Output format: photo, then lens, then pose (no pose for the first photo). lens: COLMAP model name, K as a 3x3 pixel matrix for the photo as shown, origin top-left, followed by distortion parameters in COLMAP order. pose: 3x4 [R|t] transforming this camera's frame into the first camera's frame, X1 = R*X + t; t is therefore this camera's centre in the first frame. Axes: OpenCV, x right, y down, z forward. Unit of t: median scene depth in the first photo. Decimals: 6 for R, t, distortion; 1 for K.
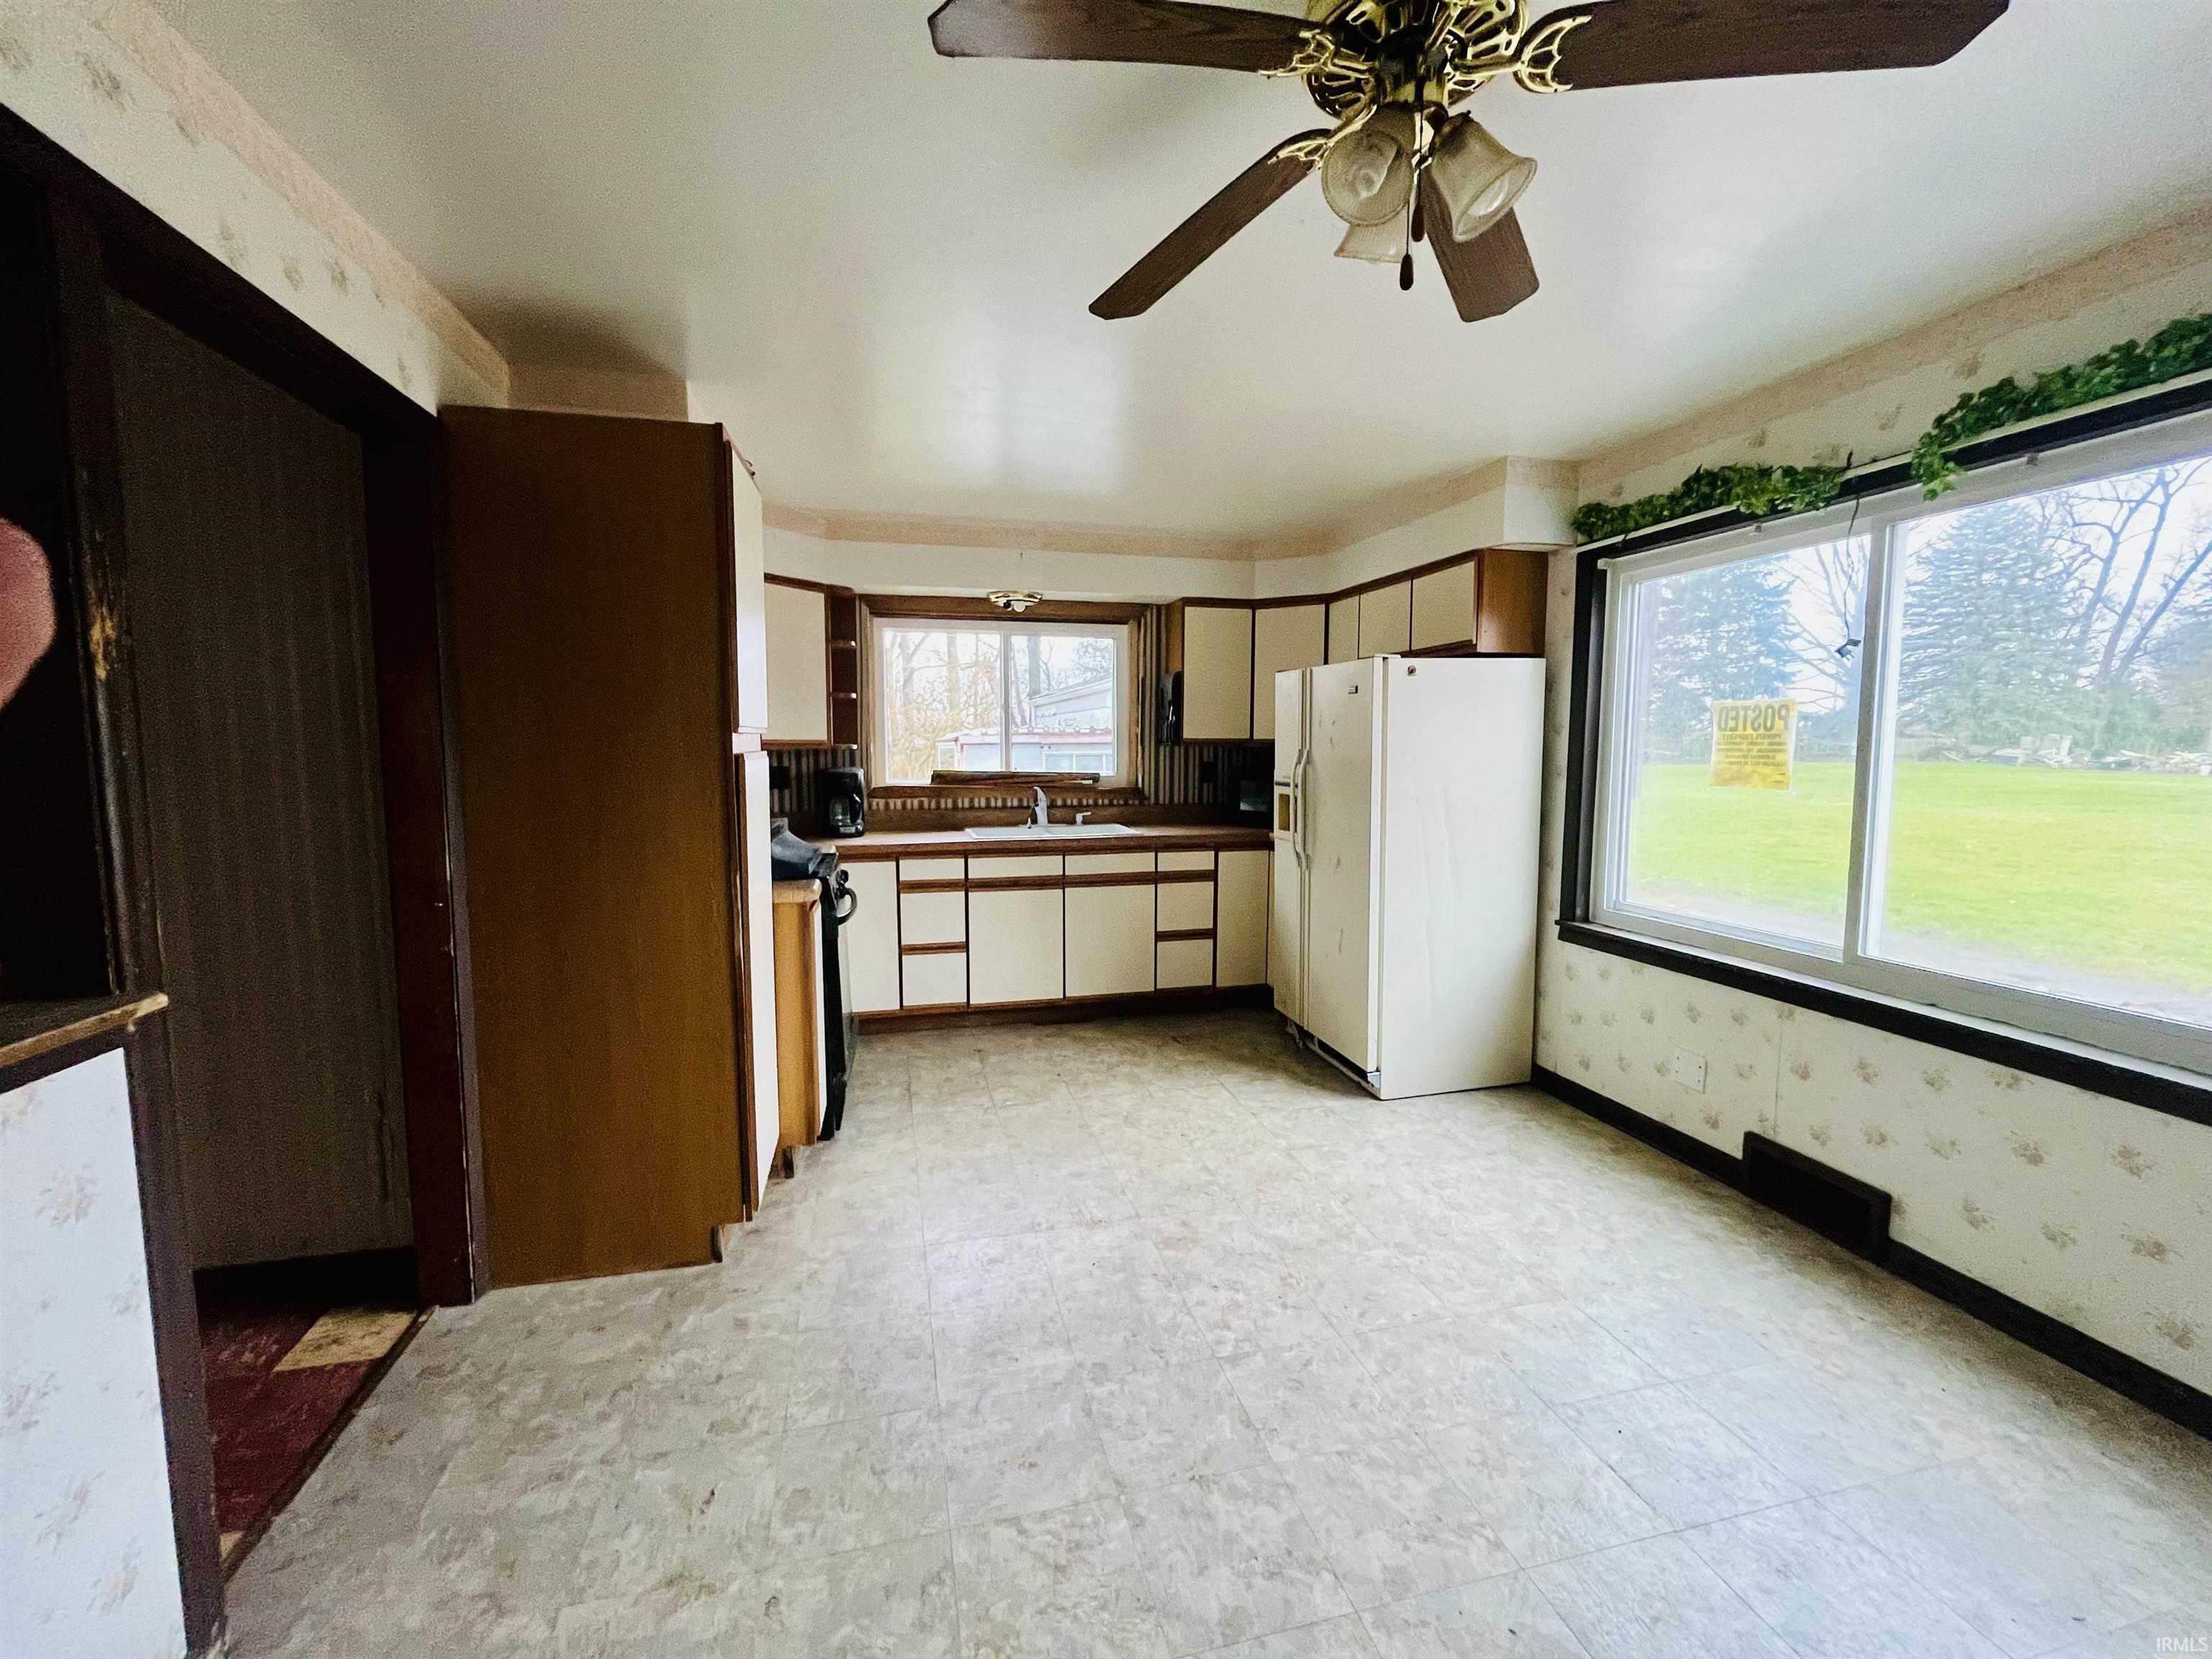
lens RADIAL K [[897.7, 0, 1101.4], [0, 897.7, 820.3], [0, 0, 1]] dist [-0.003337, 0.000015]
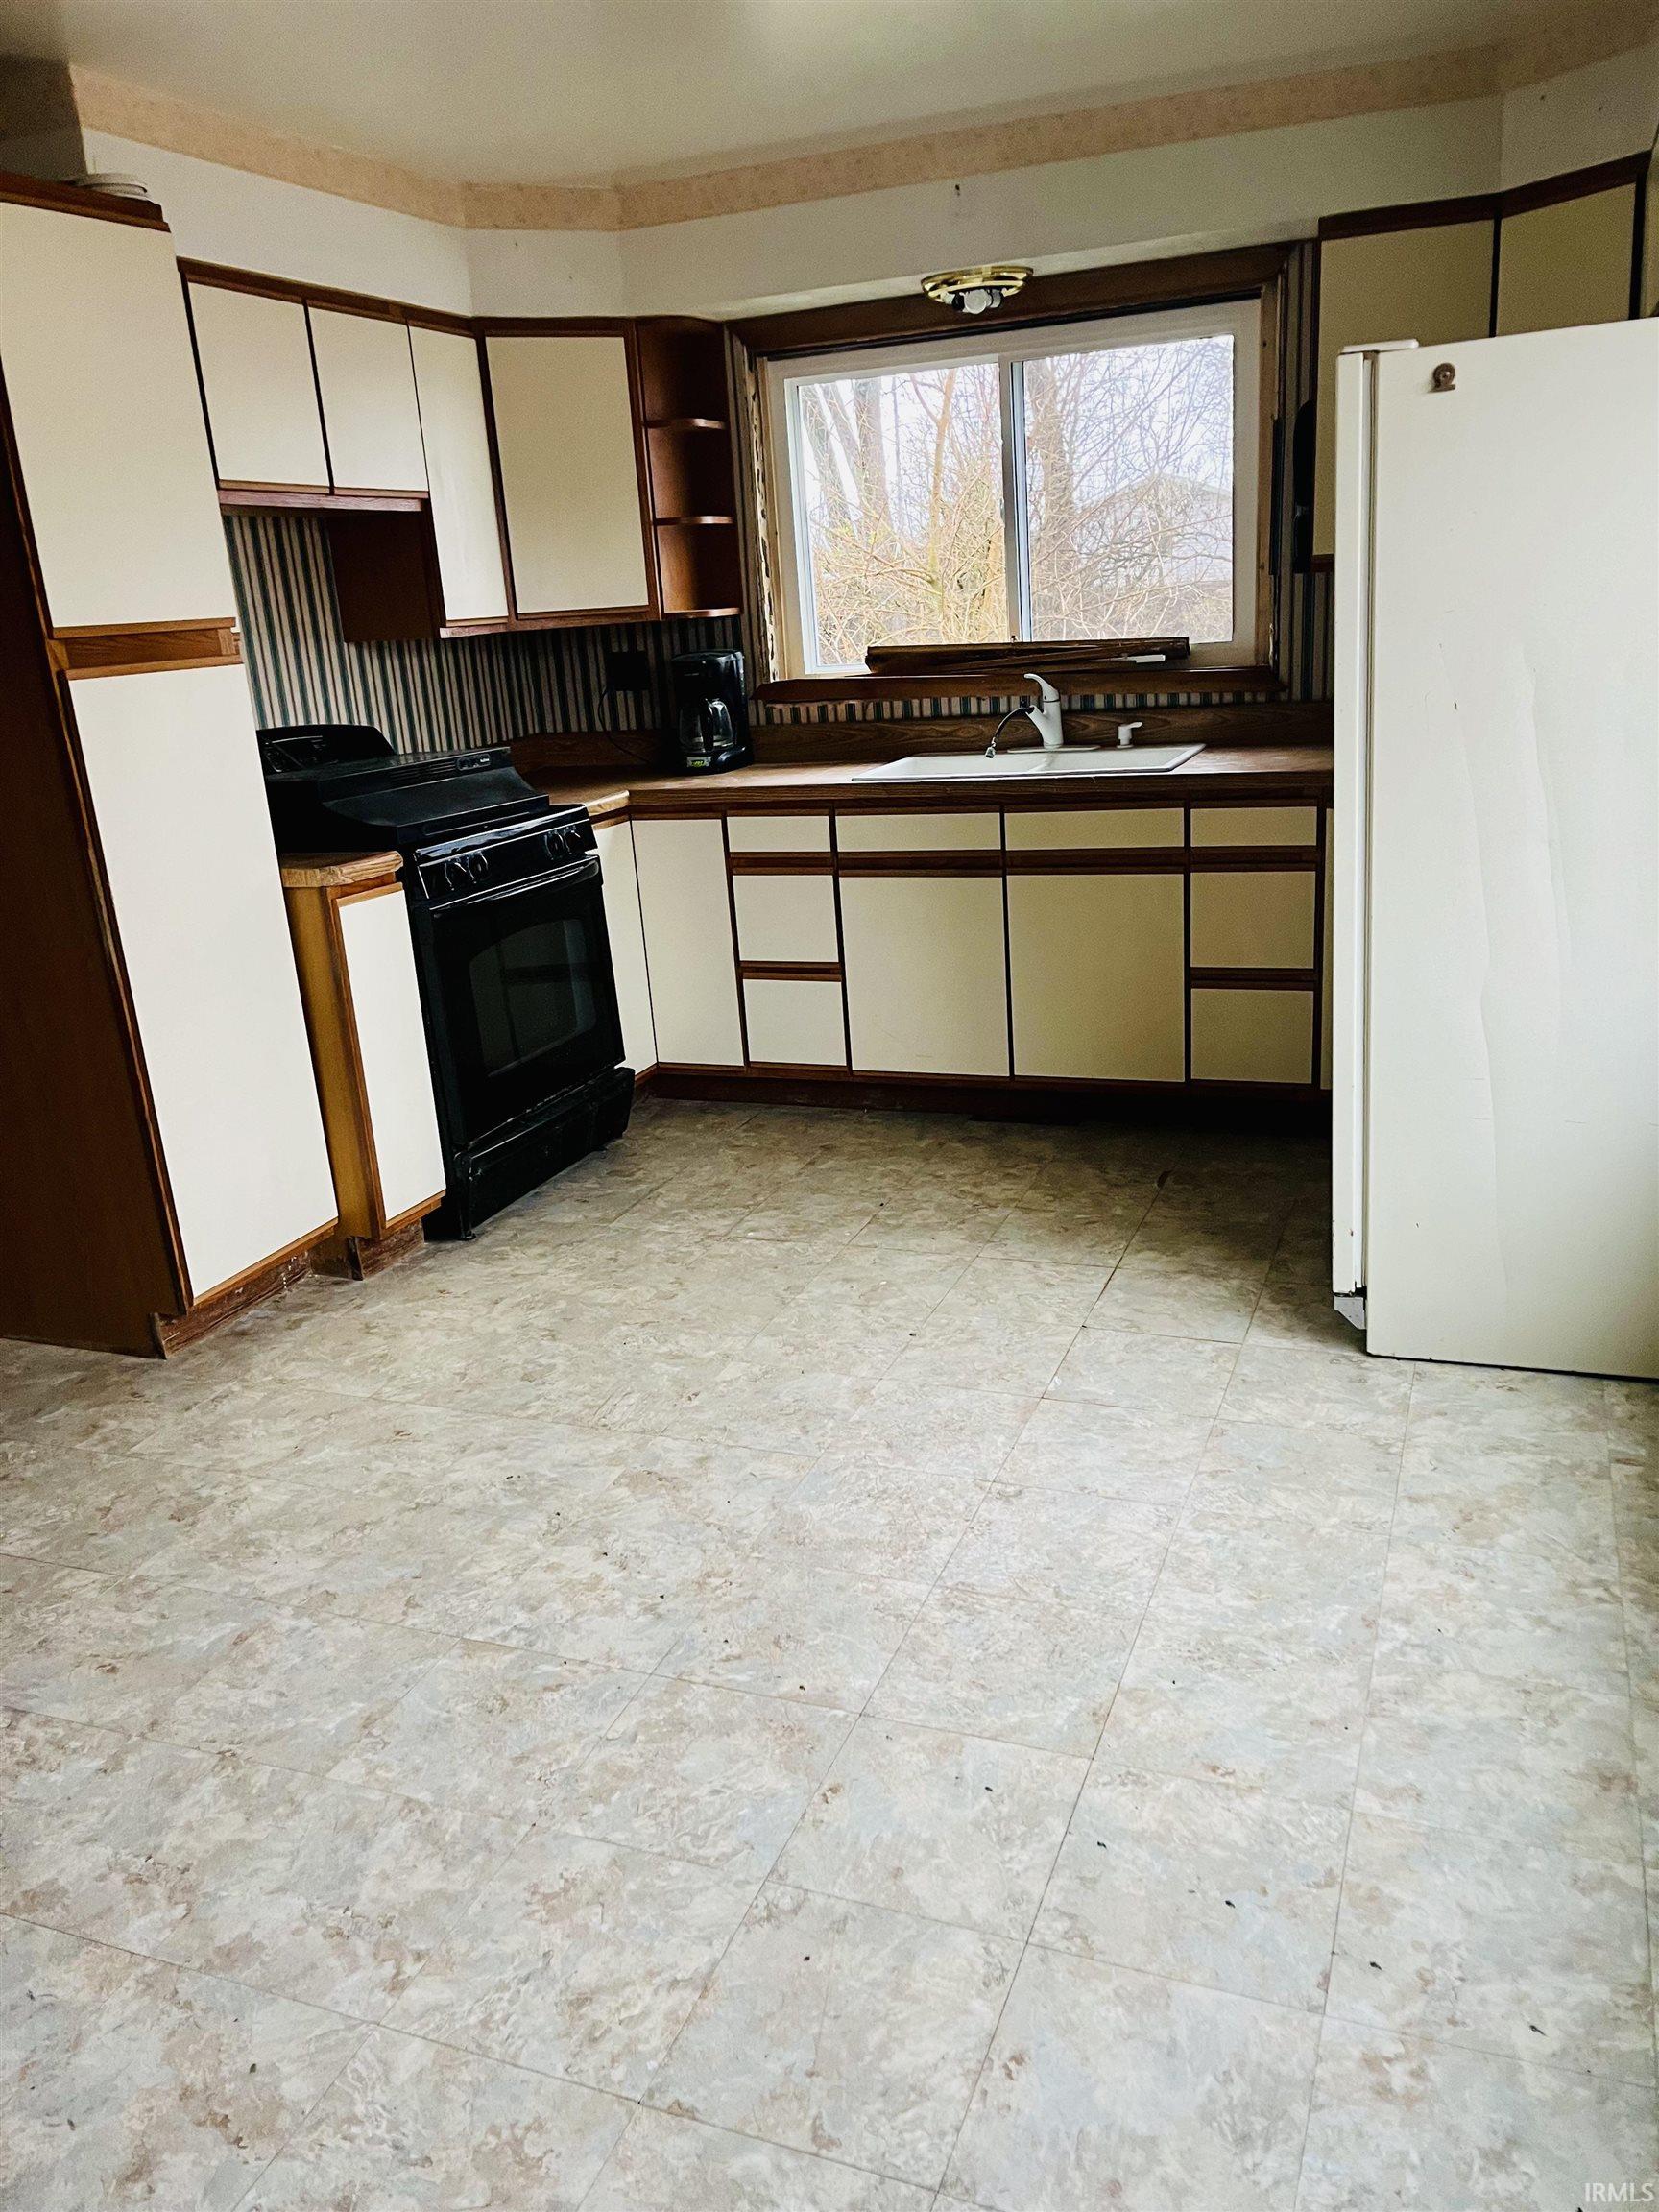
lens RADIAL K [[1674.3, 0, 833.0], [0, 1674.3, 1109.8], [0, 0, 1]] dist [0.041115, -0.030266]
pose [[0.820606, 0.117874, -0.559206, 0.473940], [0.015700, 0.973479, 0.228236, -0.018018], [0.571278, -0.196072, 0.796992, 0.130679]]
